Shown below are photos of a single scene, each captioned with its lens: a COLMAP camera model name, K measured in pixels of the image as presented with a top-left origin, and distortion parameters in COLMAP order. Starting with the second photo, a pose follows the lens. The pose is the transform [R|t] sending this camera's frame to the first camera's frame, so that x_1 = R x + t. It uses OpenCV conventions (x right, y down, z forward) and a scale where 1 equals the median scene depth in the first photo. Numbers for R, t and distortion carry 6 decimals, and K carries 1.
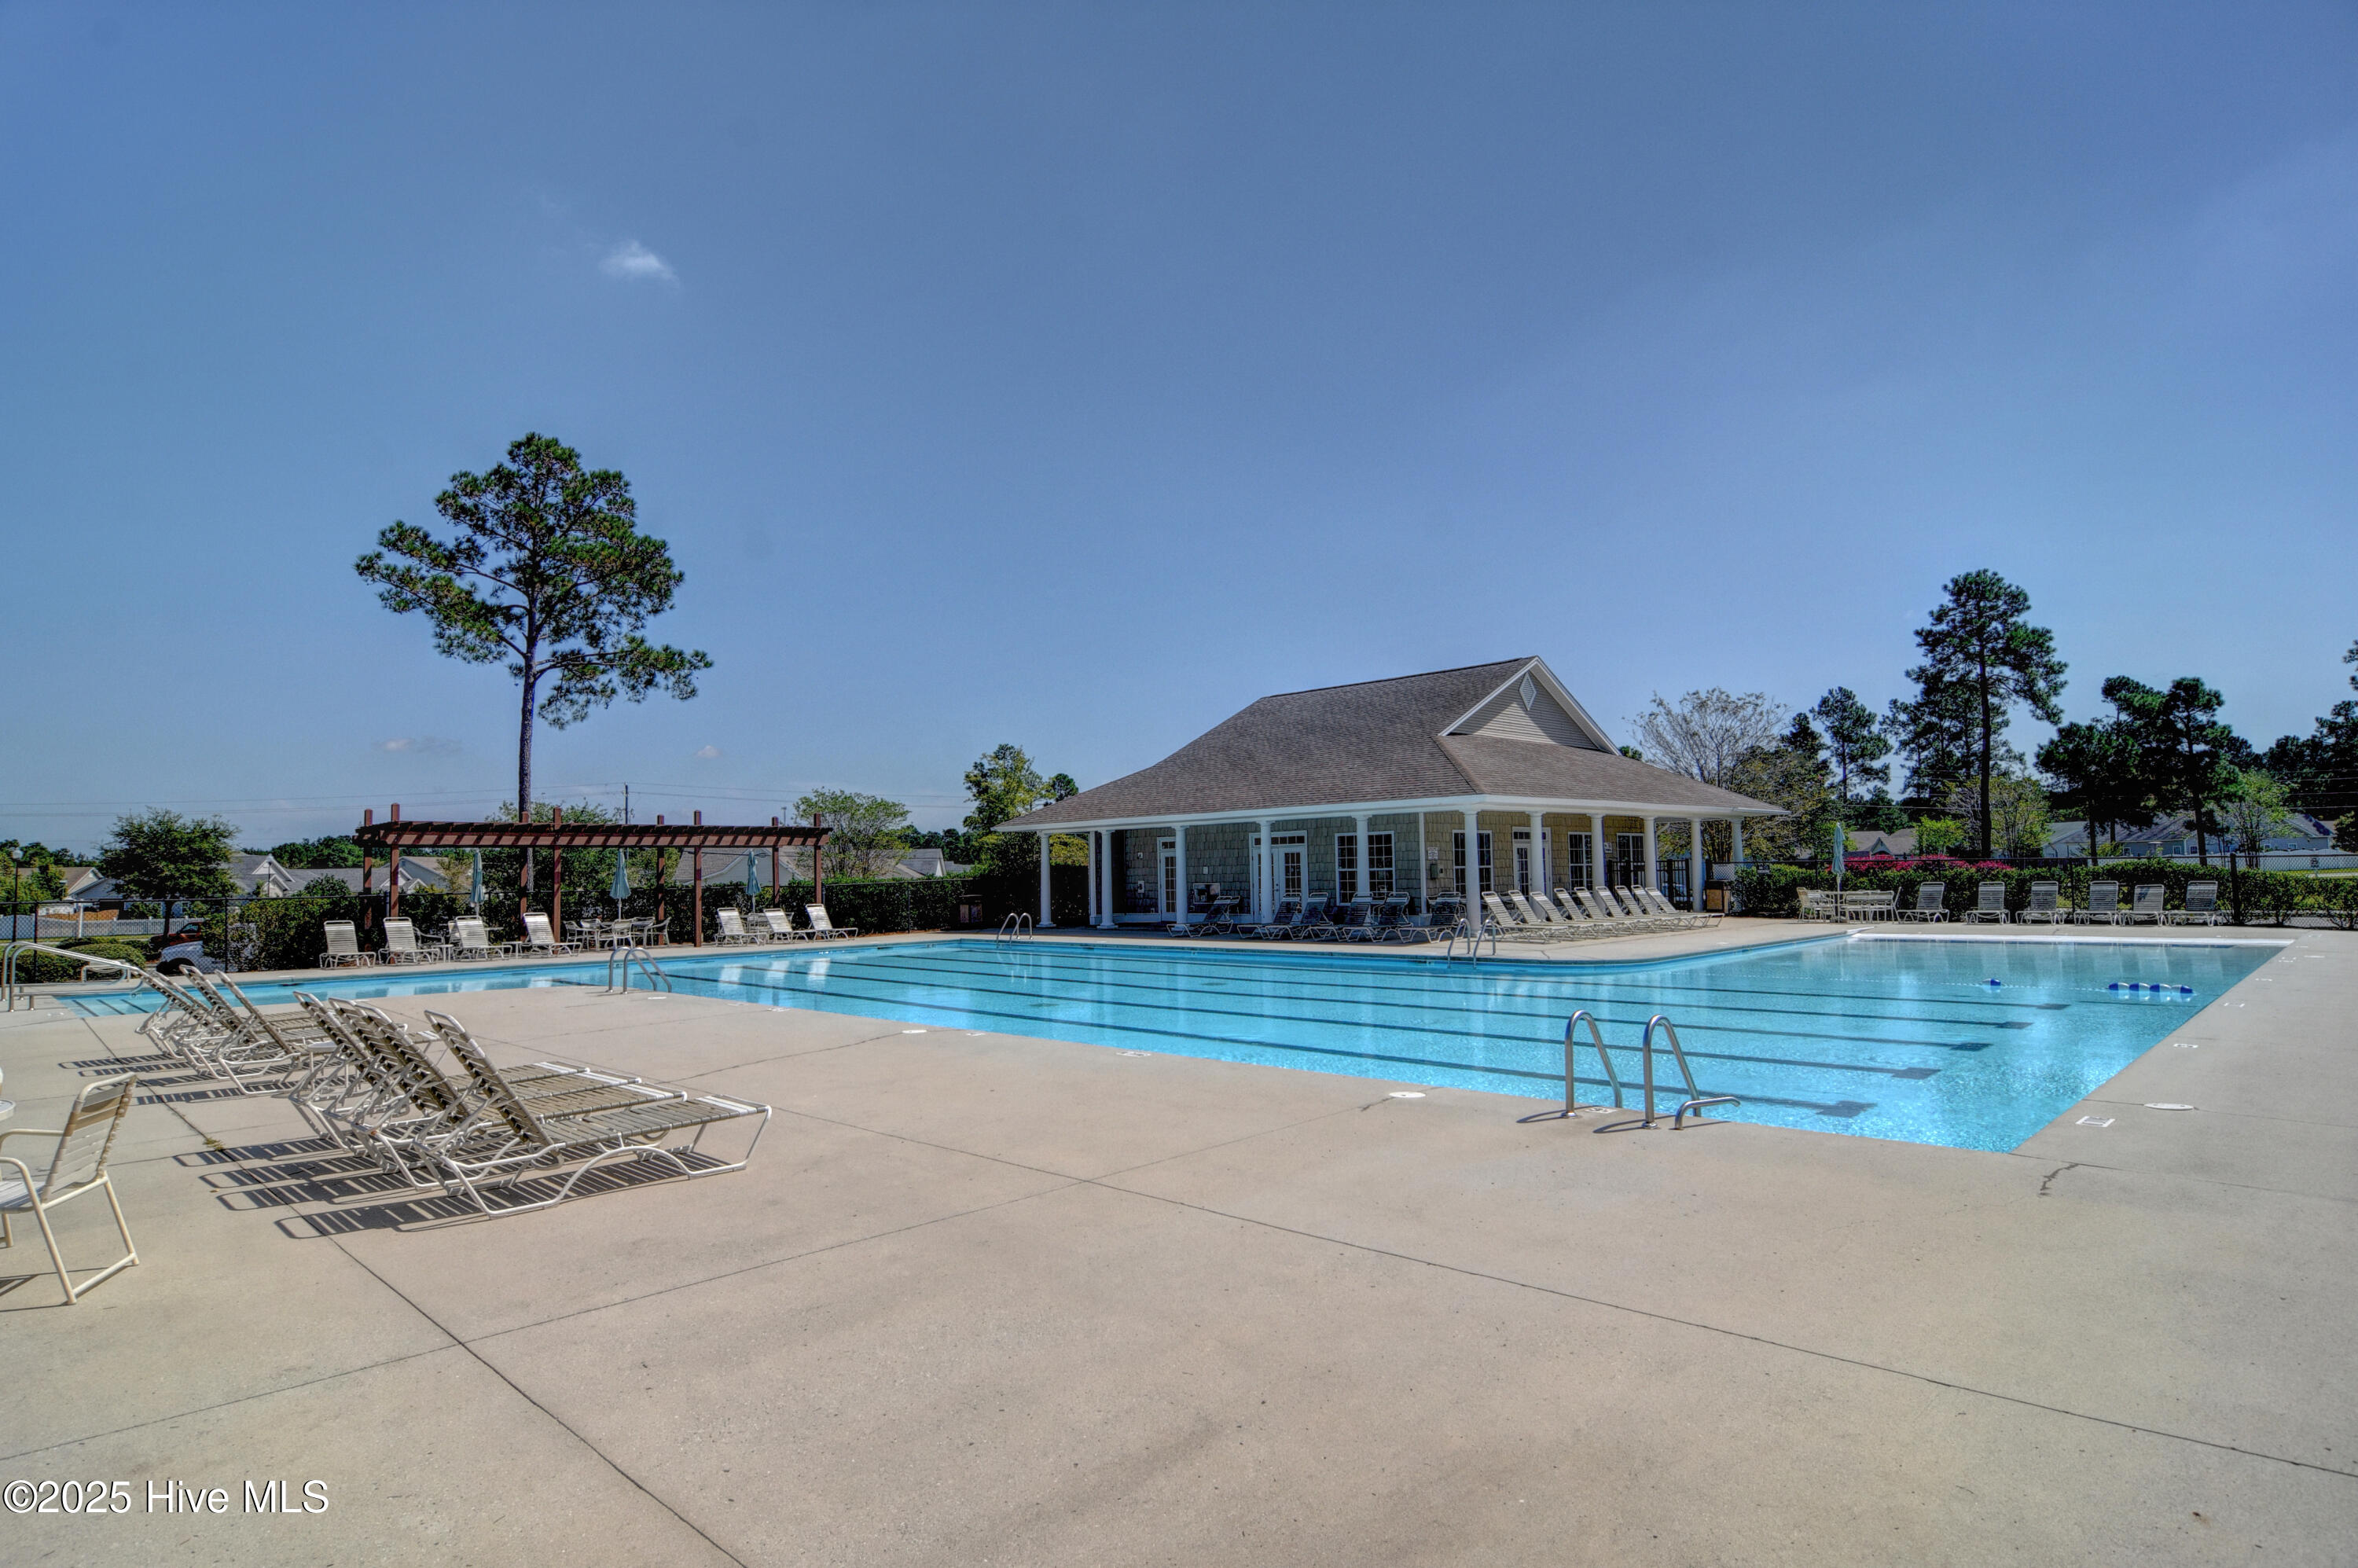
lens RADIAL K [[1274.2, 0, 1182.5], [0, 1274.2, 797.7], [0, 0, 1]] dist [0.001860, -0.017366]
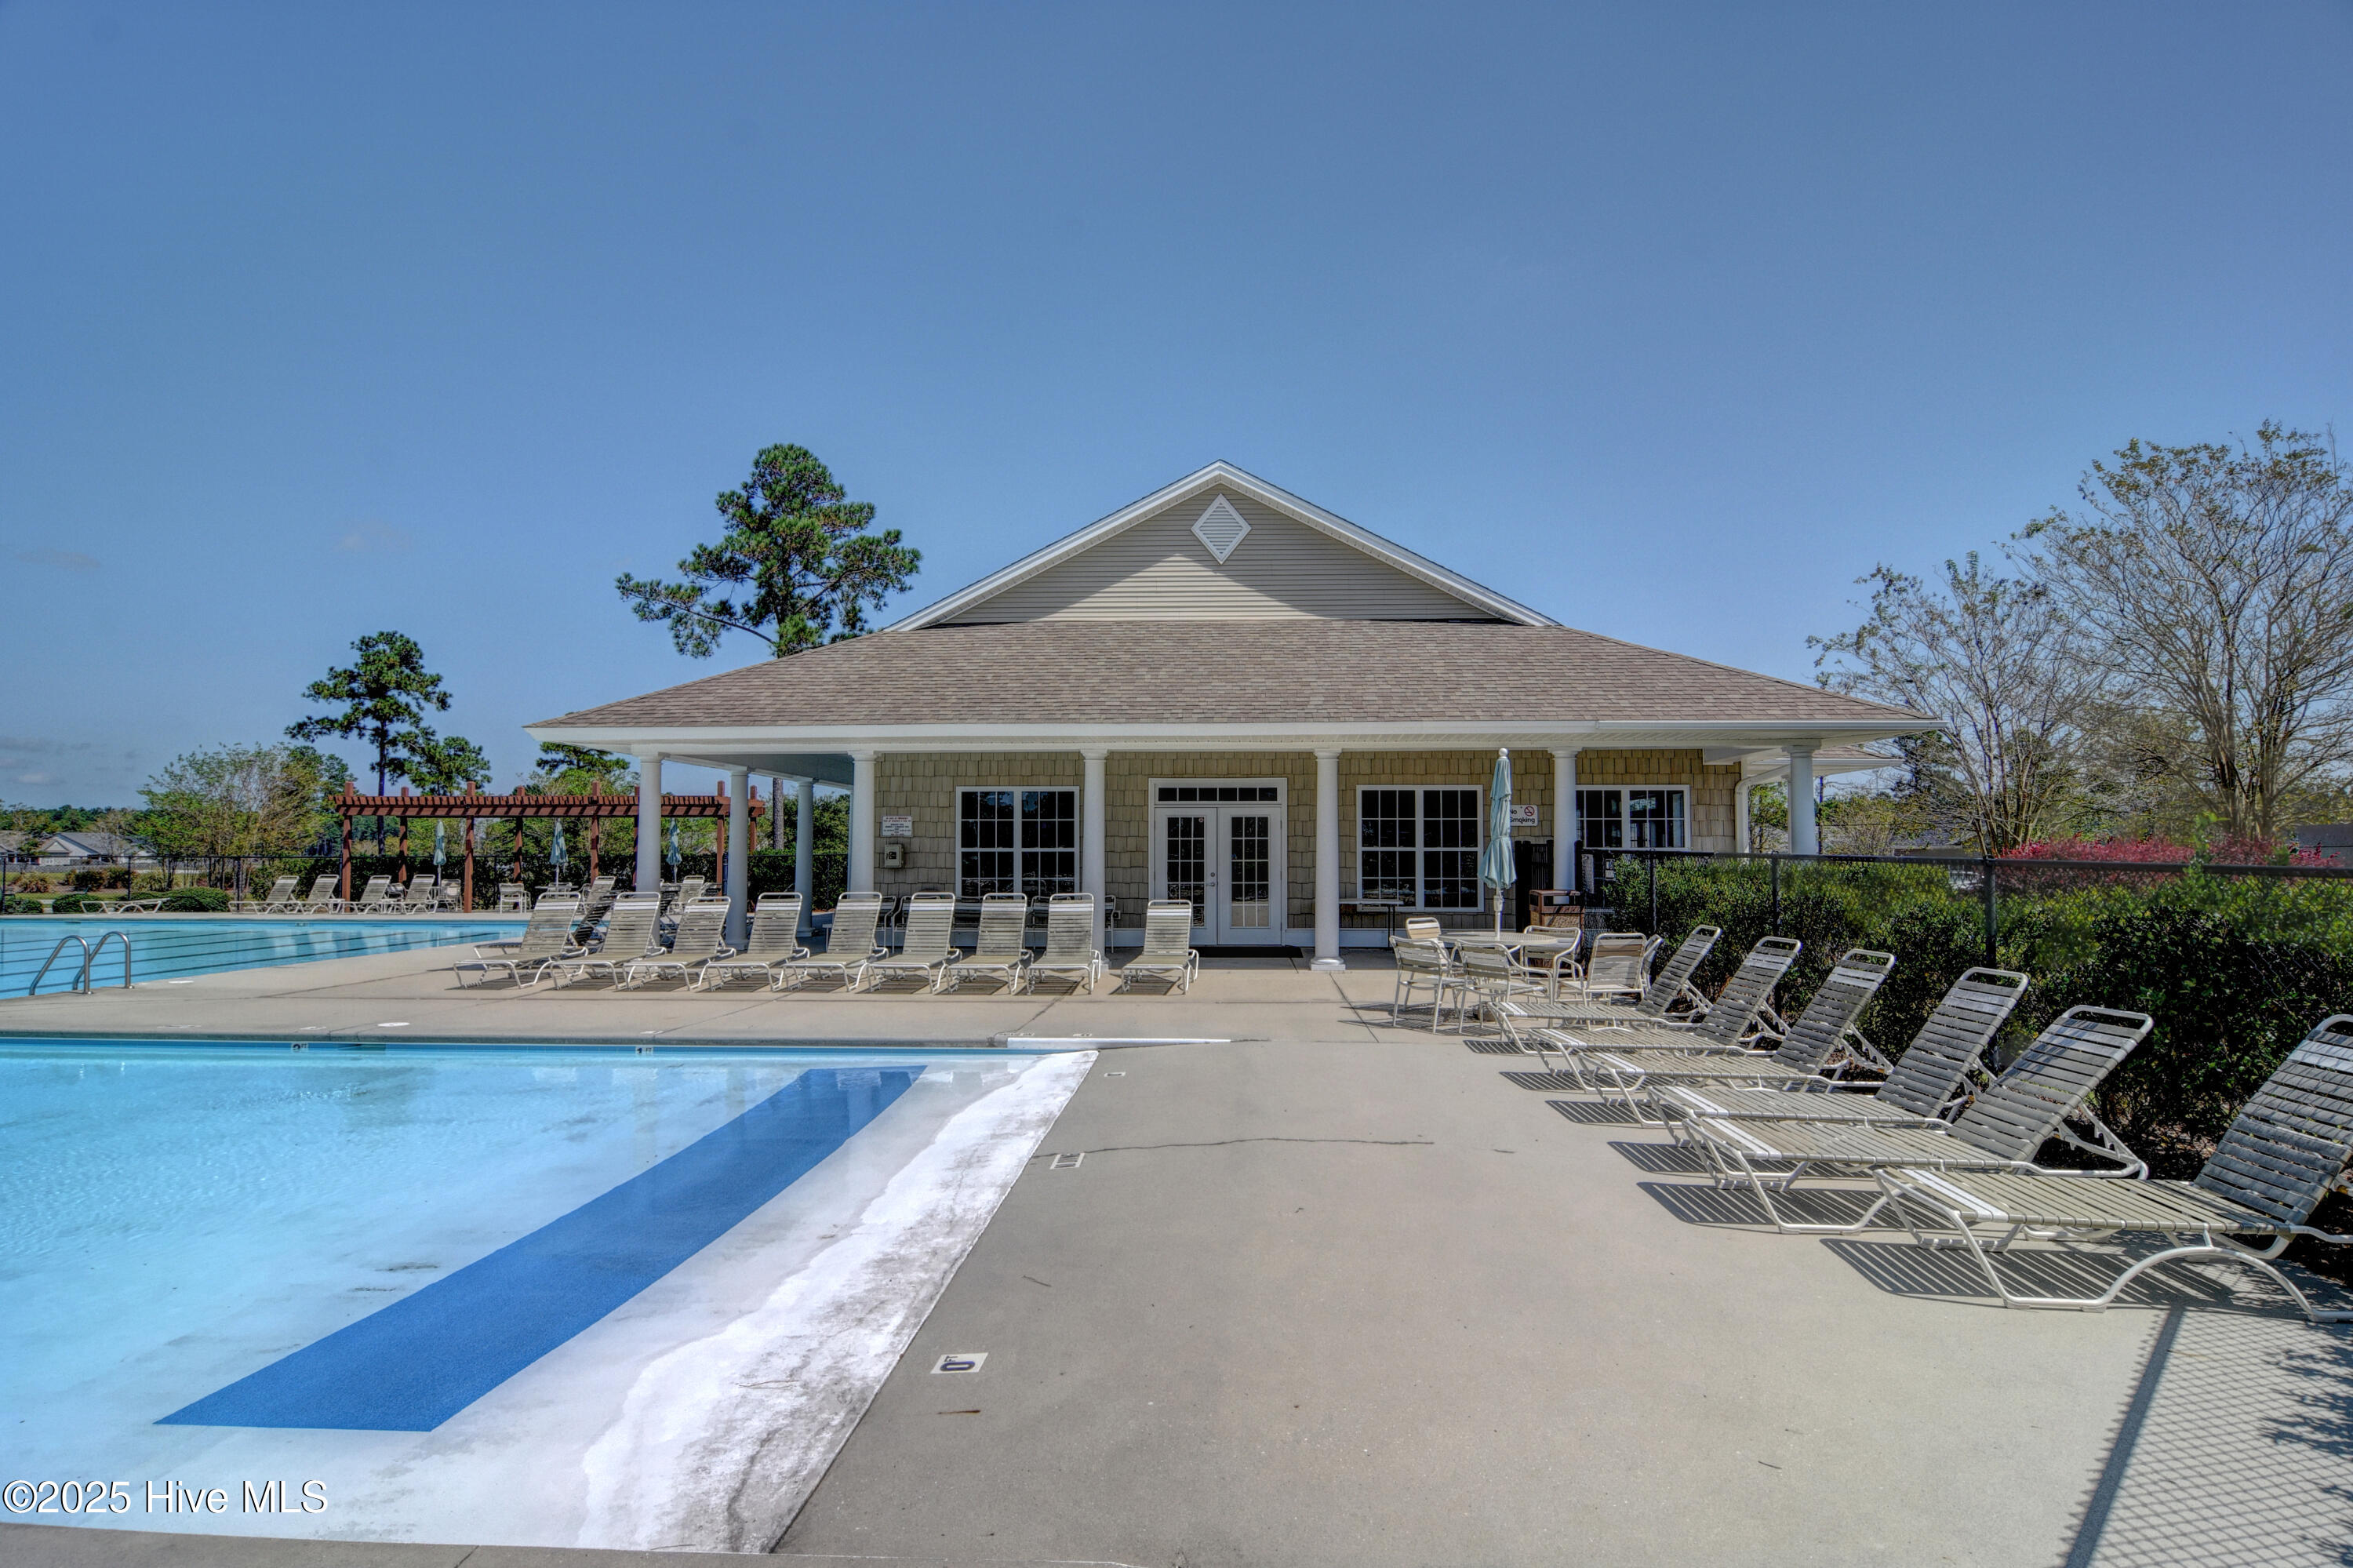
lens RADIAL K [[1254.2, 0, 1180.6], [0, 1254.2, 845.4], [0, 0, 1]] dist [-0.000284, -0.000209]
pose [[0.668910, 0.016169, -0.743167, 0.491893], [0.031872, 0.998220, 0.050405, 0.017788], [0.742660, -0.057403, 0.667204, 0.466004]]
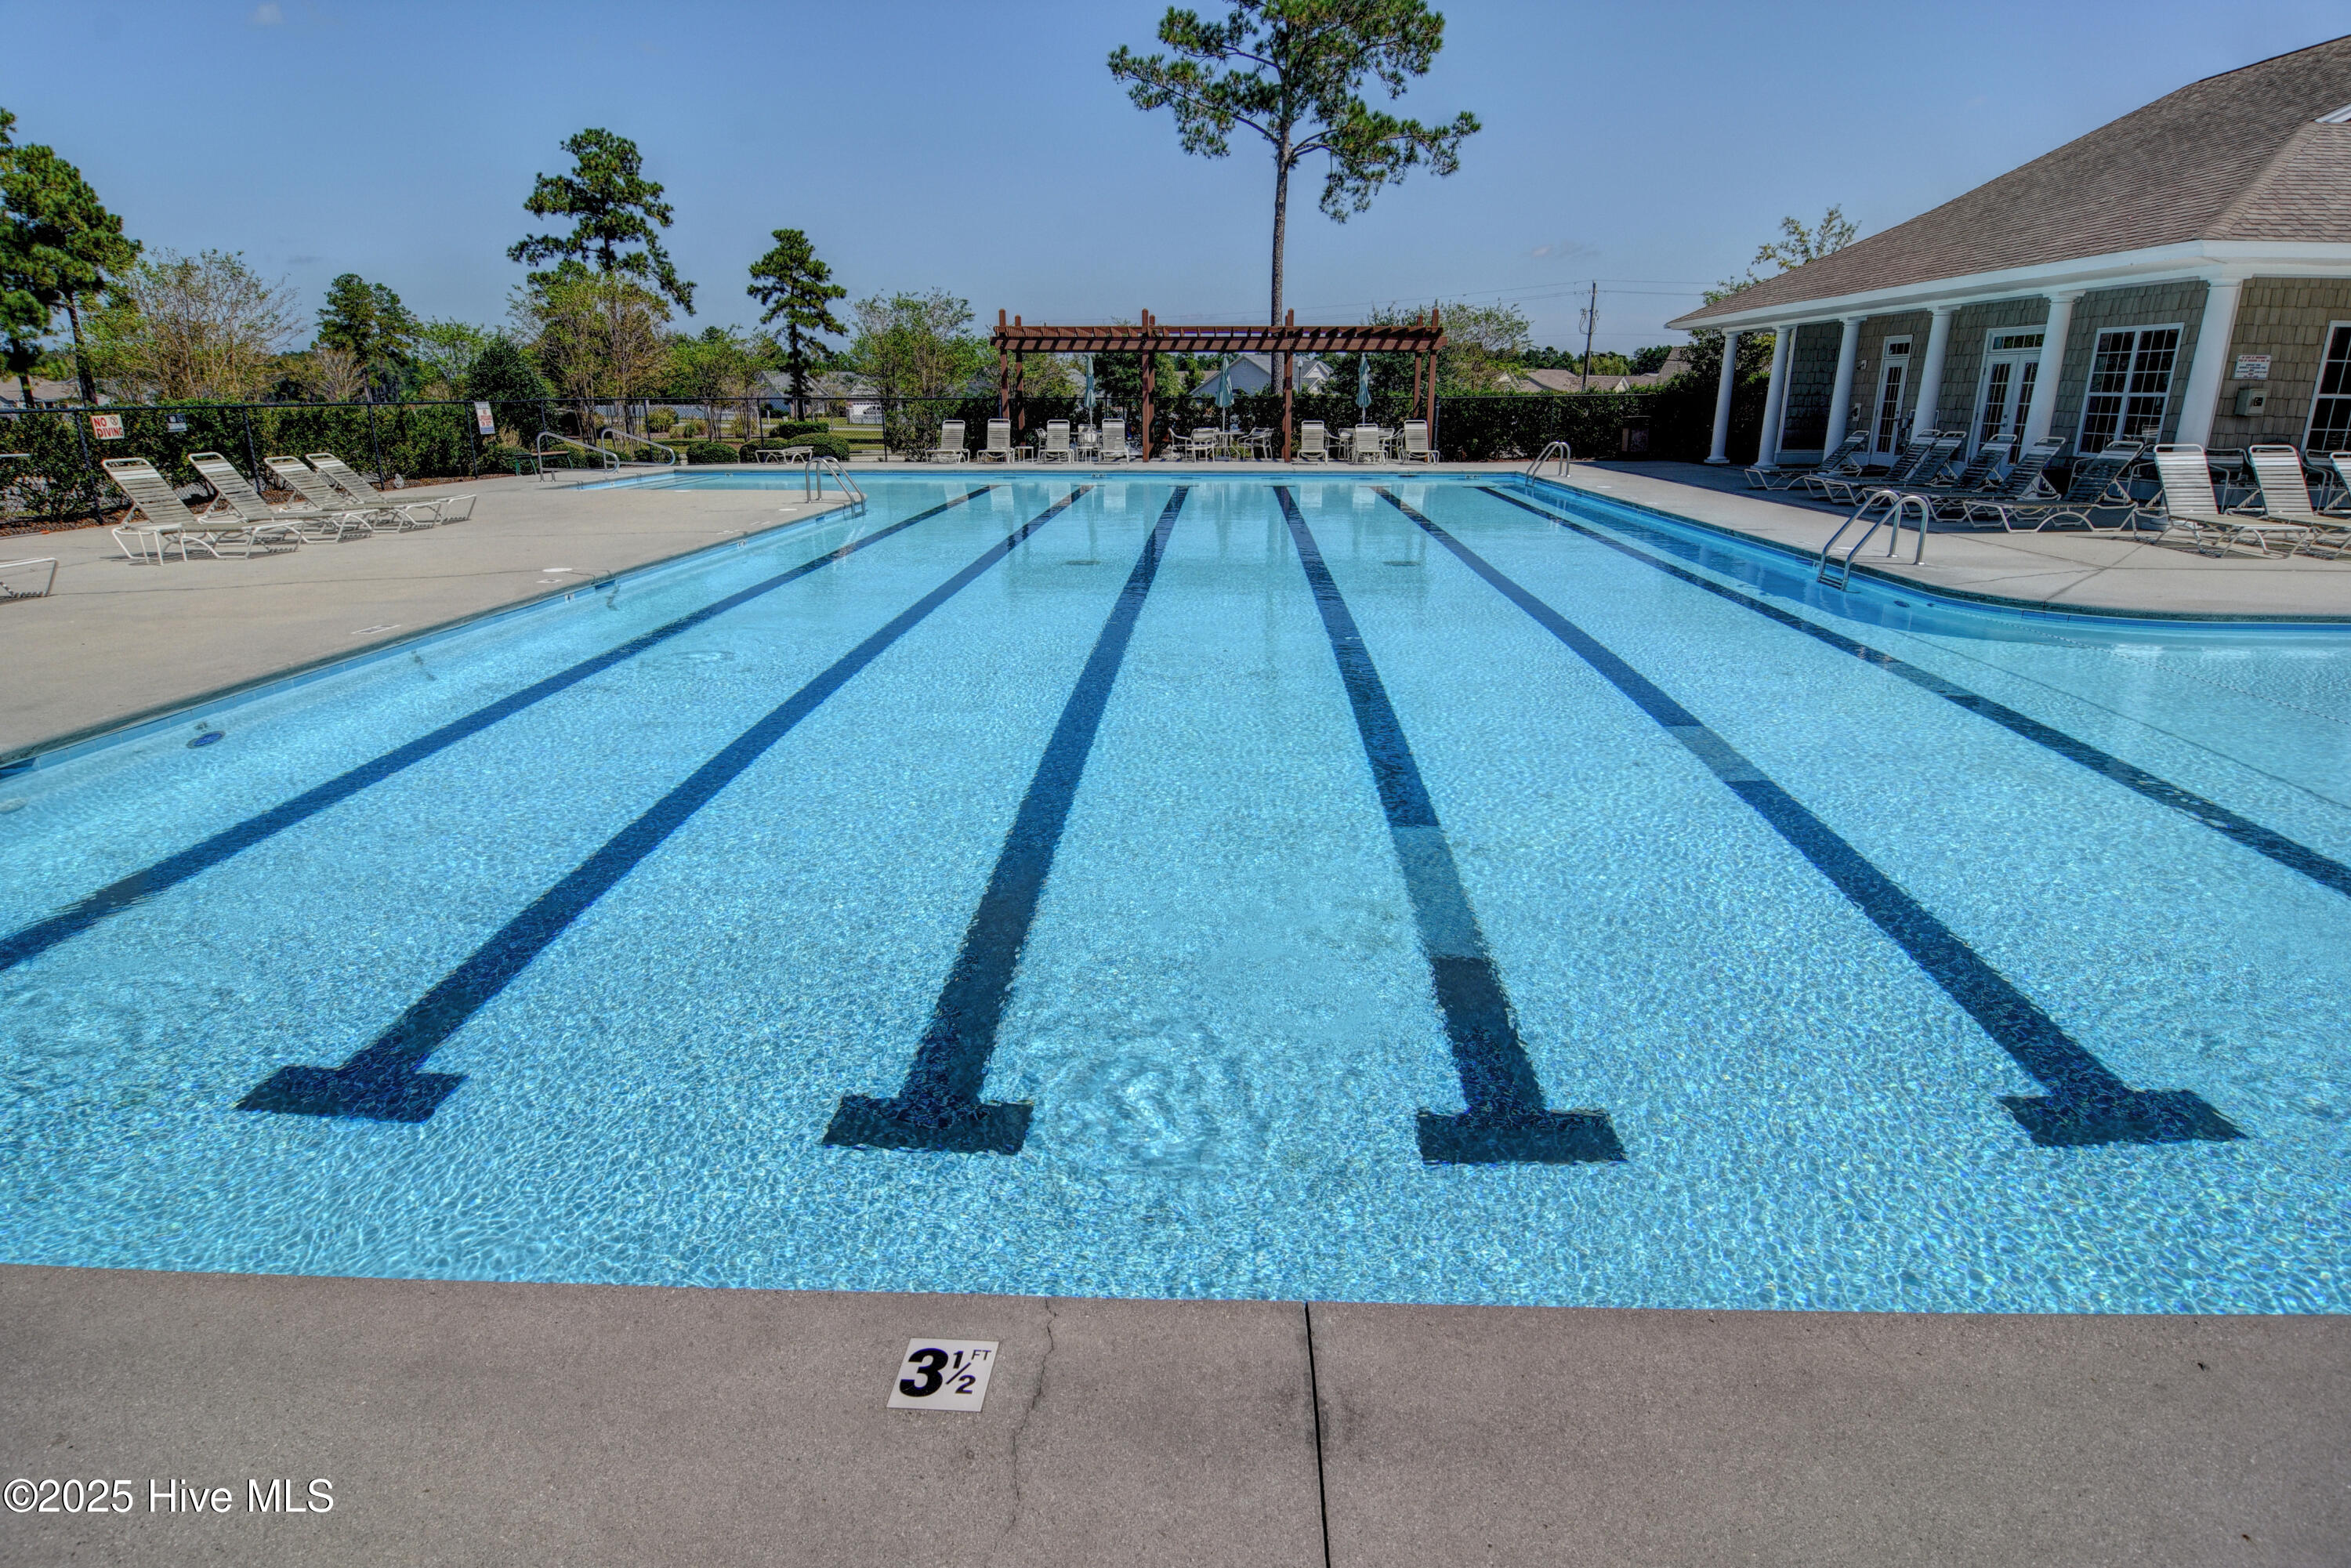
lens RADIAL K [[1275.0, 0, 1180.5], [0, 1275.0, 799.7], [0, 0, 1]] dist [-0.011502, -0.008568]
pose [[0.677997, 0.242427, -0.693938, 0.200977], [0.030302, 0.934030, 0.355908, 0.008046], [0.734440, -0.262332, 0.625923, 0.196735]]
